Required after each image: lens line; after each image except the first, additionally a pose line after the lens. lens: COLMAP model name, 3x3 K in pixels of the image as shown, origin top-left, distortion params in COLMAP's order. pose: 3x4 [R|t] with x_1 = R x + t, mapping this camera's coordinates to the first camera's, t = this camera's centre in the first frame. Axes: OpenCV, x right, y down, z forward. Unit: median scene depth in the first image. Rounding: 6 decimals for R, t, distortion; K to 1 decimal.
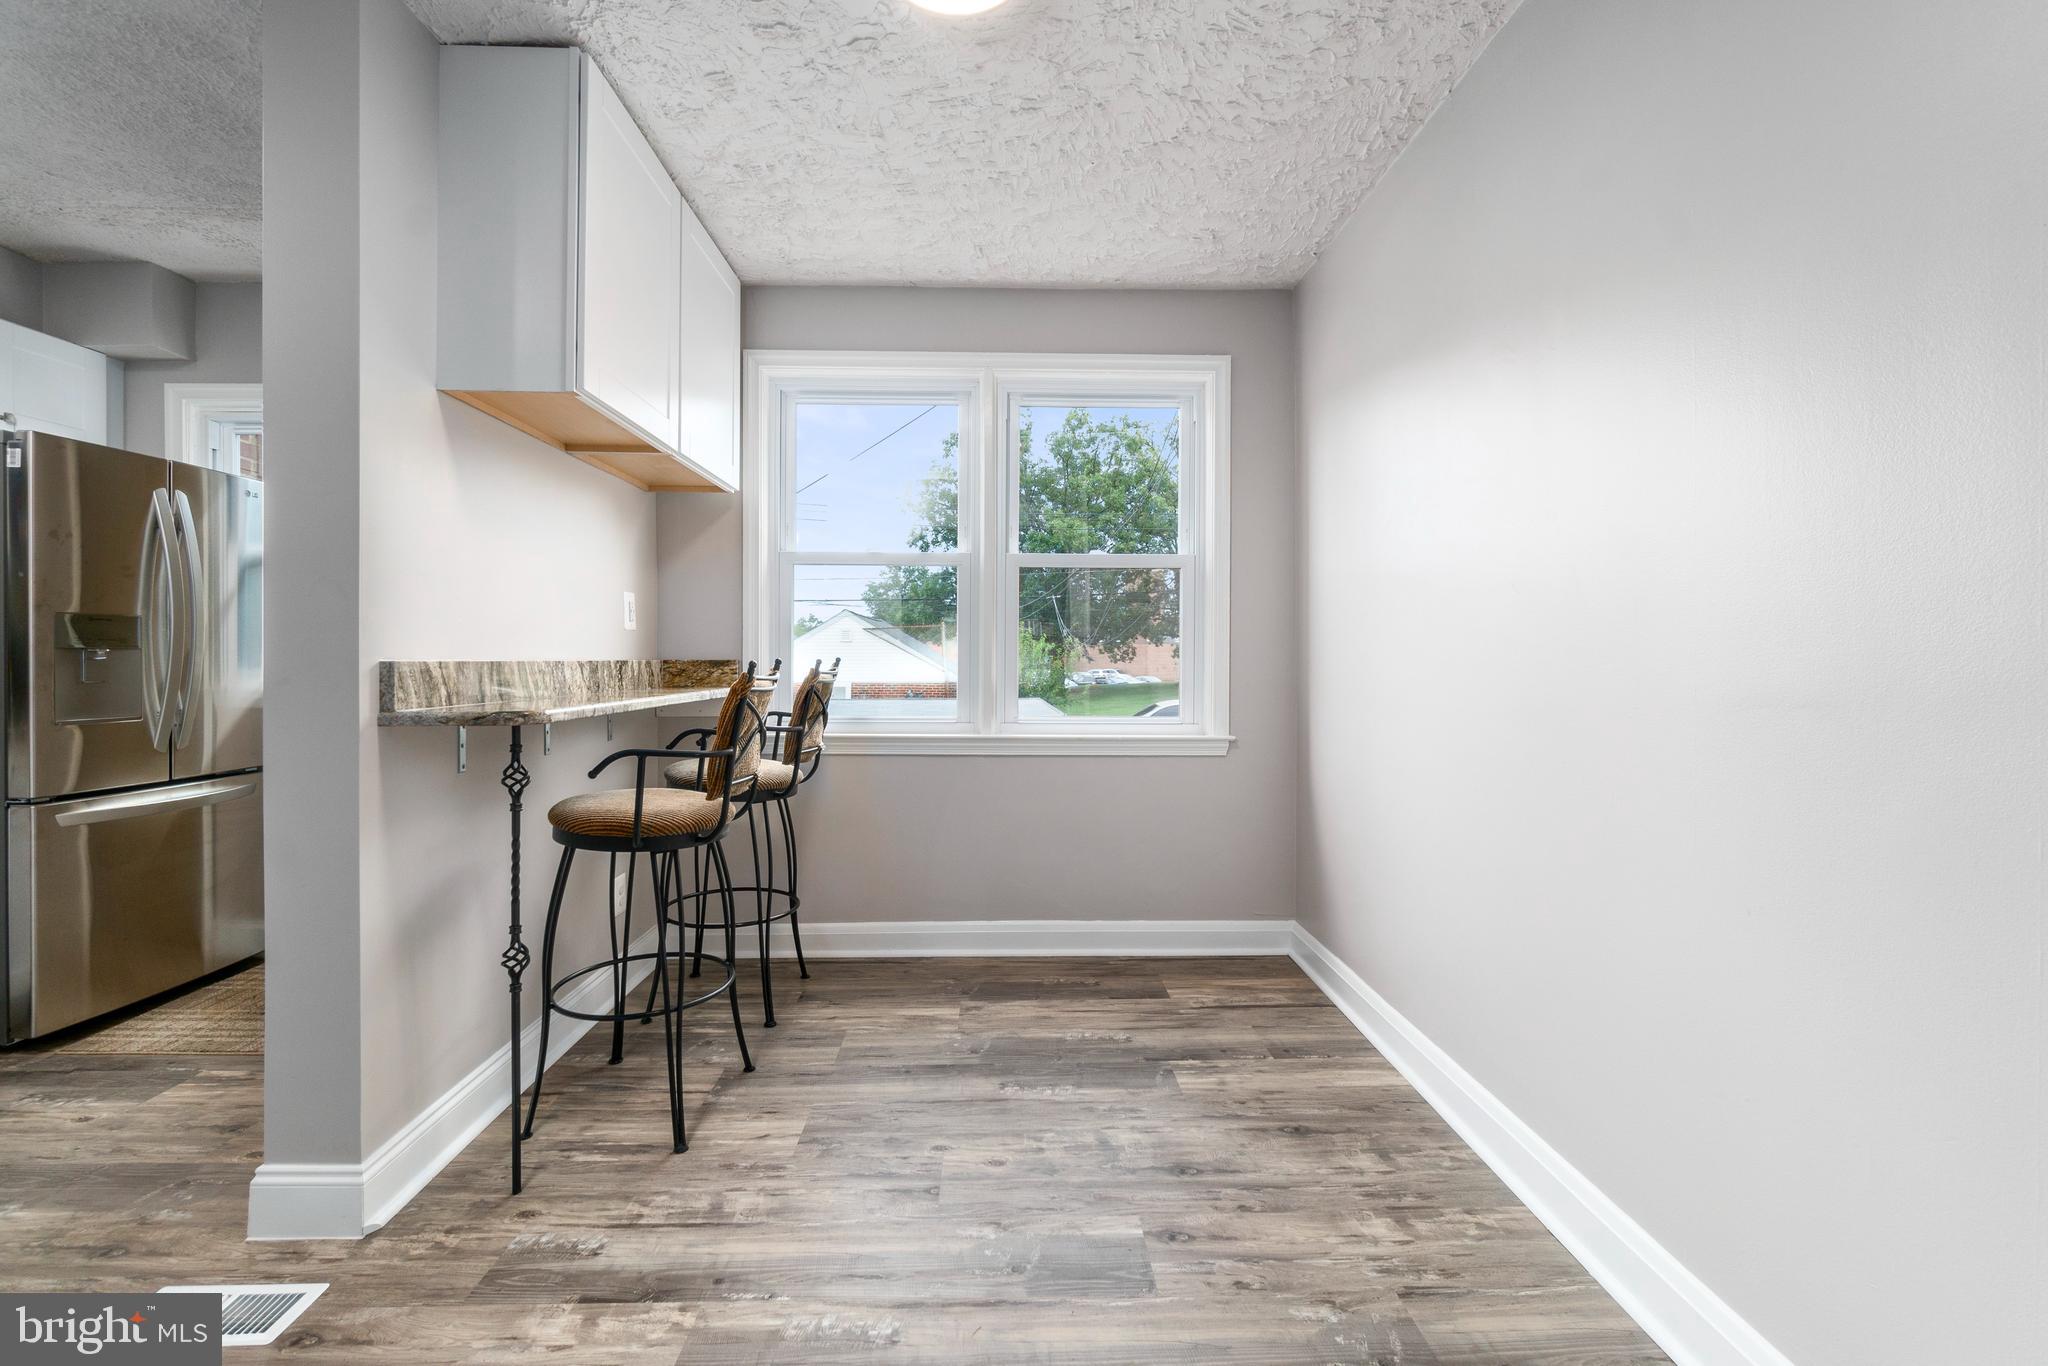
lens RADIAL K [[884.7, 0, 1016.1], [0, 884.7, 667.3], [0, 0, 1]] dist [-0.007819, 0.001270]
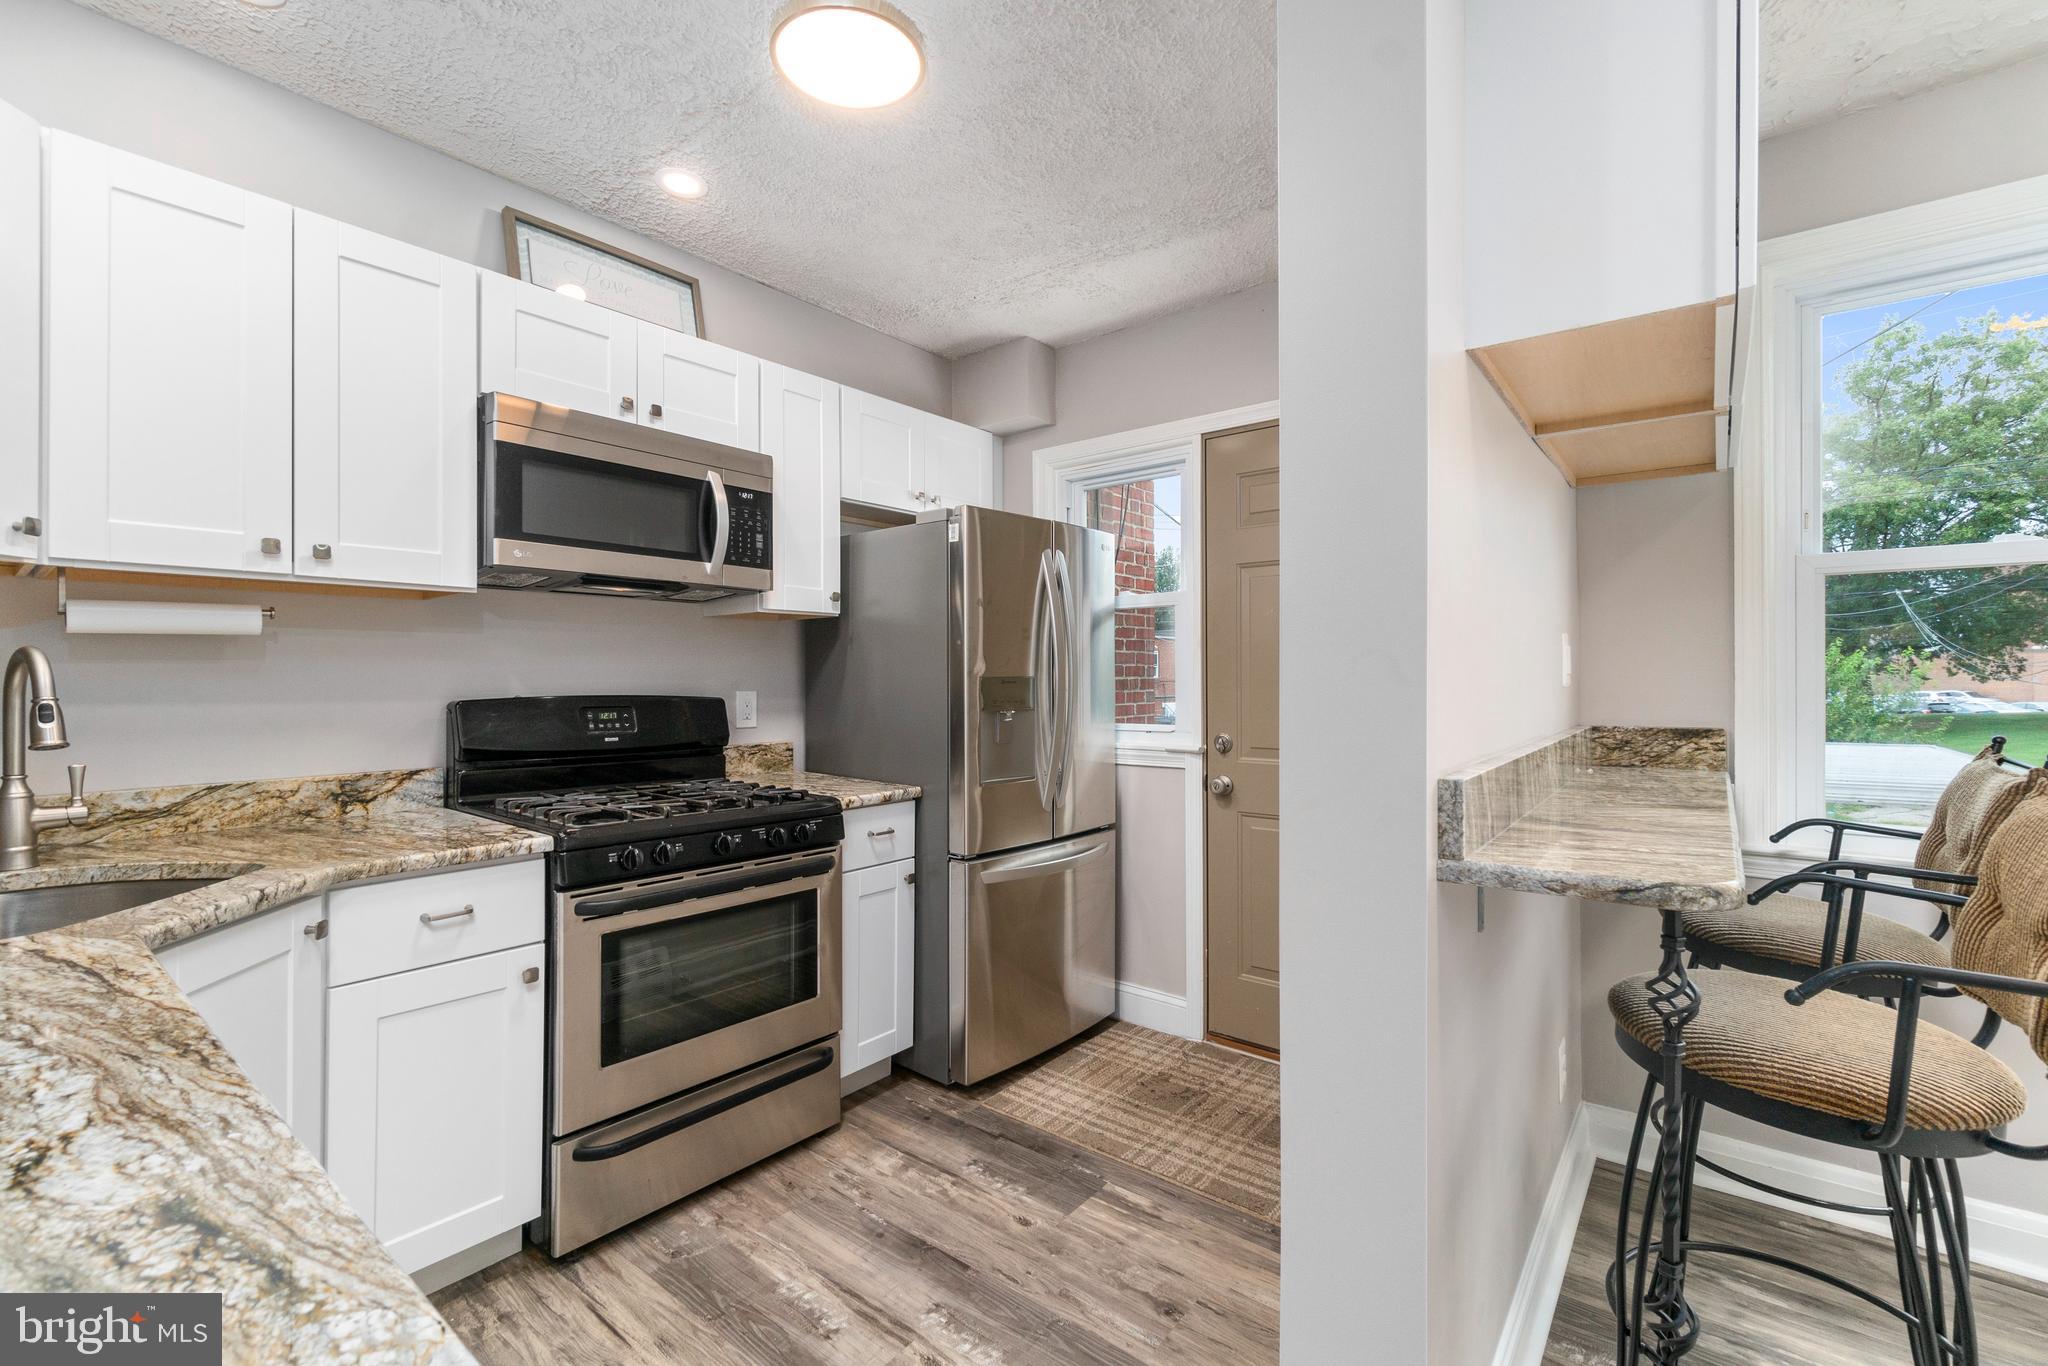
lens RADIAL K [[884.7, 0, 1016.5], [0, 884.7, 678.9], [0, 0, 1]] dist [-0.007819, 0.001270]
pose [[0.766846, -0.004778, -0.641814, -0.388830], [-0.000051, 0.999972, -0.007506, -0.052643], [0.641831, 0.005789, 0.766824, 0.224534]]
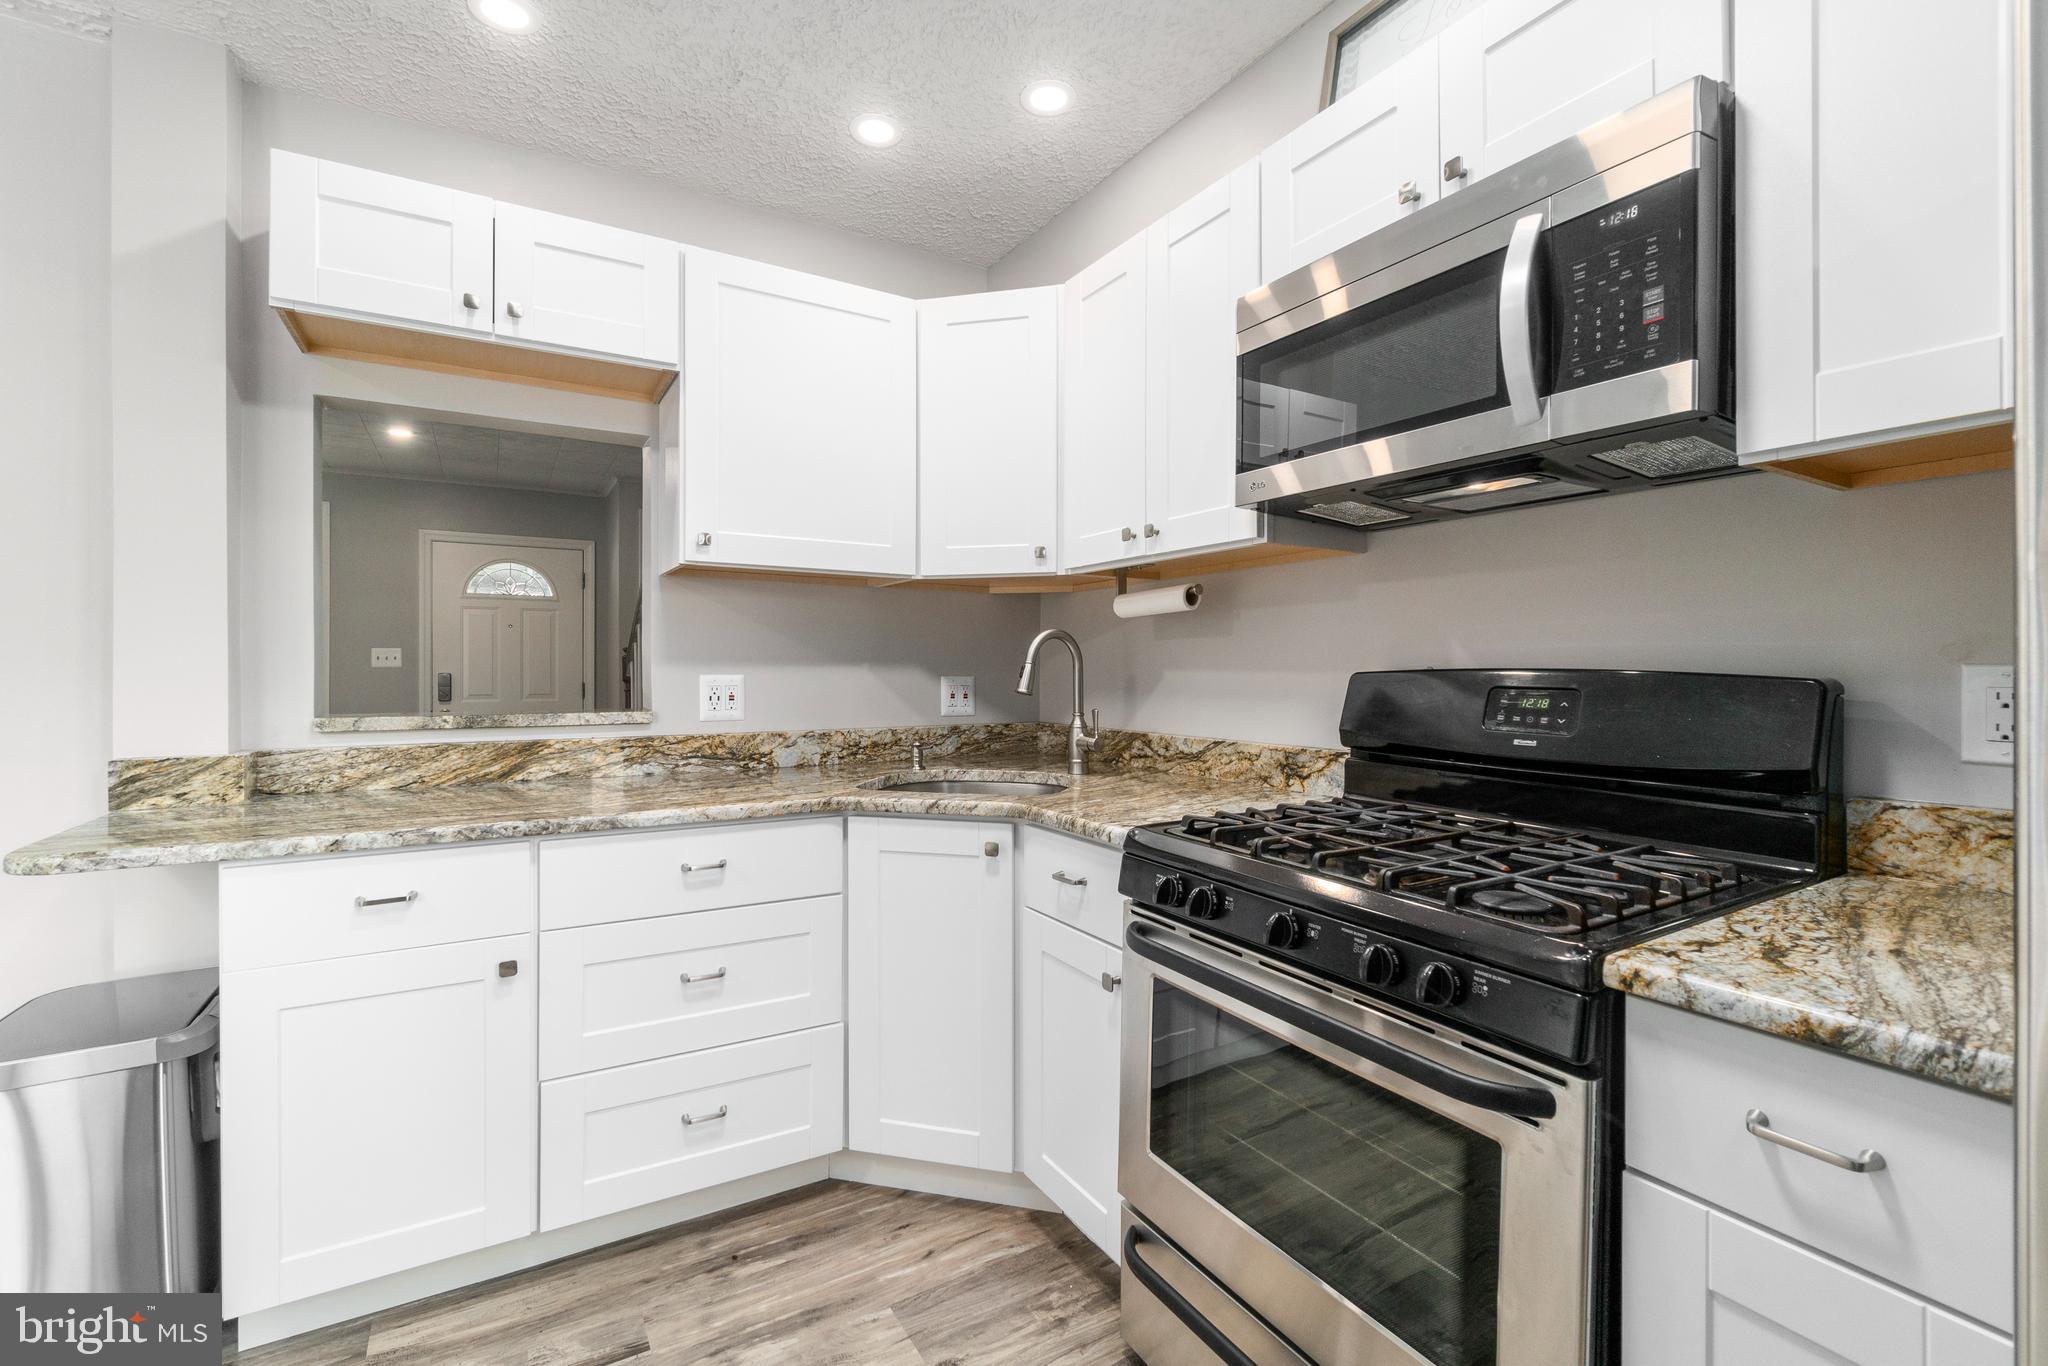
lens RADIAL K [[884.7, 0, 1023.7], [0, 884.7, 672.8], [0, 0, 1]] dist [-0.007819, 0.001270]
pose [[-0.868589, -0.006734, -0.495488, -0.750571], [-0.011300, 0.999917, 0.006218, -0.040003], [0.495405, 0.011000, -0.868593, 0.954336]]
